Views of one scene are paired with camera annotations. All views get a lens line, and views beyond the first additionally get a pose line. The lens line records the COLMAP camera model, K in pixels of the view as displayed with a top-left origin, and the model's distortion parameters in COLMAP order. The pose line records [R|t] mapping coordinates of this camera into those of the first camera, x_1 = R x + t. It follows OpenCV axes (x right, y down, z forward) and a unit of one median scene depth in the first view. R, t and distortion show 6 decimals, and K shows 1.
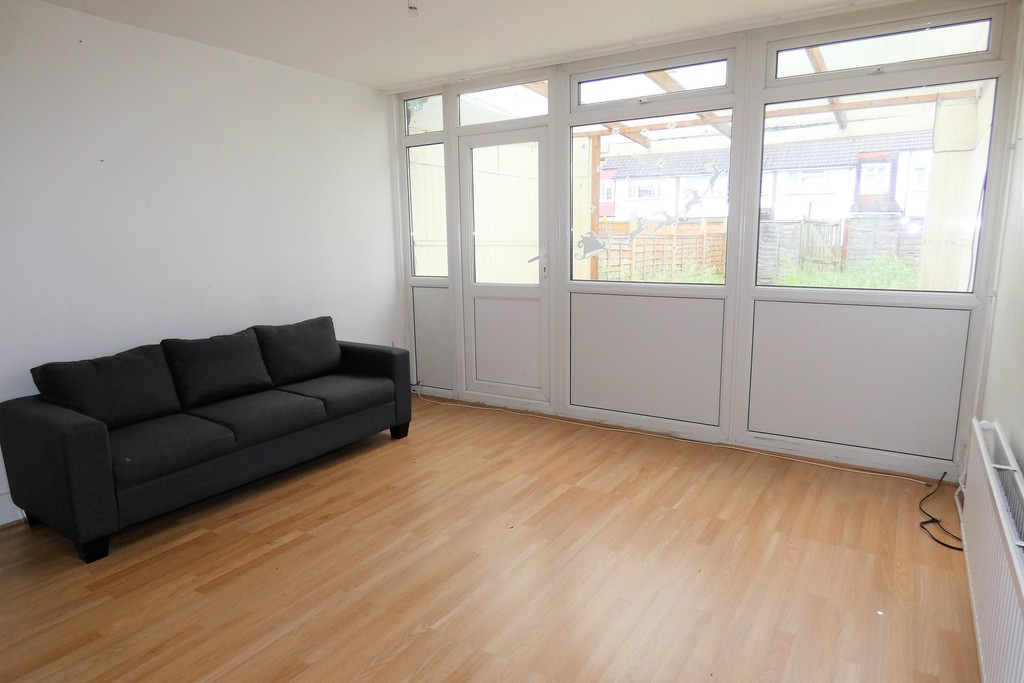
lens RADIAL K [[627.1, 0, 514.1], [0, 627.1, 341.8], [0, 0, 1]] dist [0.015833, -0.000685]
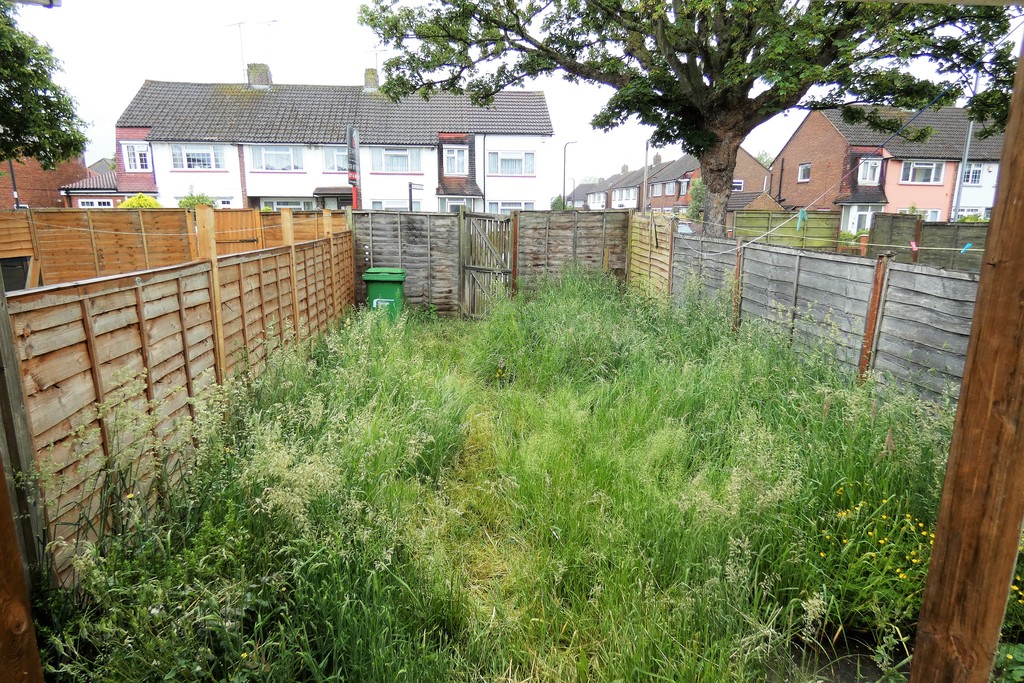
lens RADIAL K [[627.1, 0, 516.0], [0, 627.1, 336.1], [0, 0, 1]] dist [0.015833, -0.000685]
pose [[0.788682, -0.115475, 0.603859, 0.030470], [0.098465, 0.993249, 0.061335, -0.041254], [-0.606865, 0.011085, 0.794728, 0.180035]]
